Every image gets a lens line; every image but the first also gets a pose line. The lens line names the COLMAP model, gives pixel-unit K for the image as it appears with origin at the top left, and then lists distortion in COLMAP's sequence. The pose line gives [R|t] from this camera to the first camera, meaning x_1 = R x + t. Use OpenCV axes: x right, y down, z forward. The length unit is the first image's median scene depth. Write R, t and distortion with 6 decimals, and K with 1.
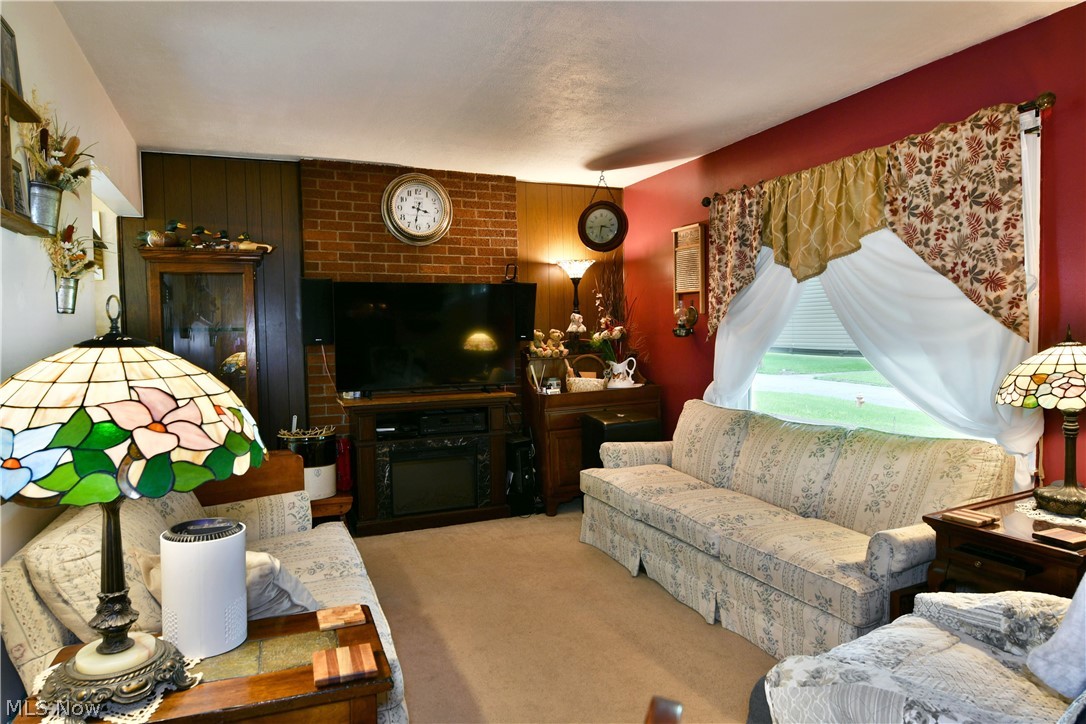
lens RADIAL K [[655.1, 0, 537.3], [0, 655.1, 361.8], [0, 0, 1]] dist [-0.009985, -0.002612]
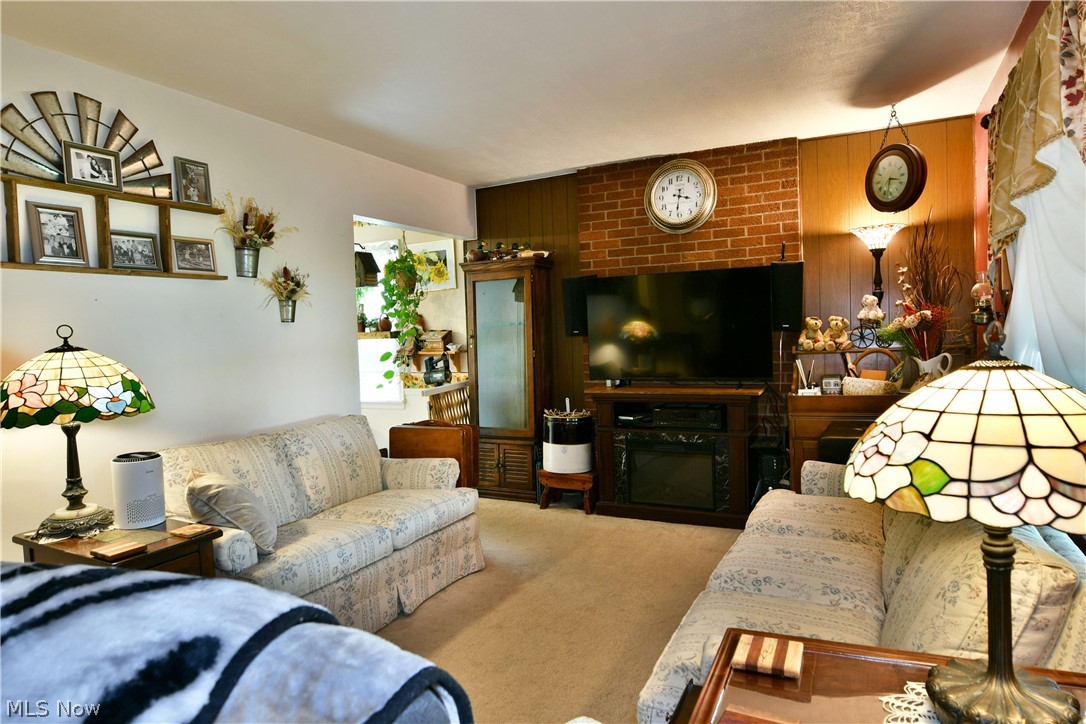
lens RADIAL K [[655.1, 0, 537.3], [0, 655.1, 361.8], [0, 0, 1]] dist [-0.009985, -0.002612]
pose [[0.643155, 0.033244, -0.765014, 0.471420], [-0.009954, 0.999336, 0.035058, -0.020583], [0.765671, -0.014933, 0.643058, 0.225727]]
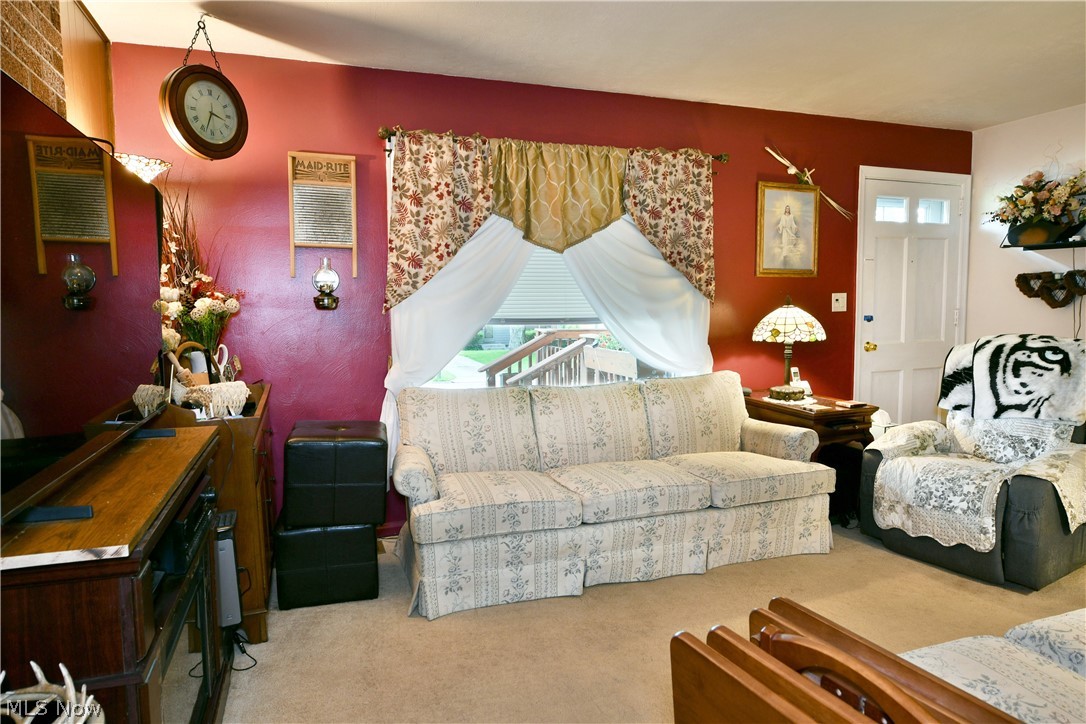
lens RADIAL K [[655.1, 0, 537.3], [0, 655.1, 361.8], [0, 0, 1]] dist [-0.009985, -0.002612]
pose [[0.065648, -0.065476, 0.995692, -0.514192], [0.057187, 0.996452, 0.061755, -0.012530], [-0.996203, 0.052887, 0.069159, 0.777498]]
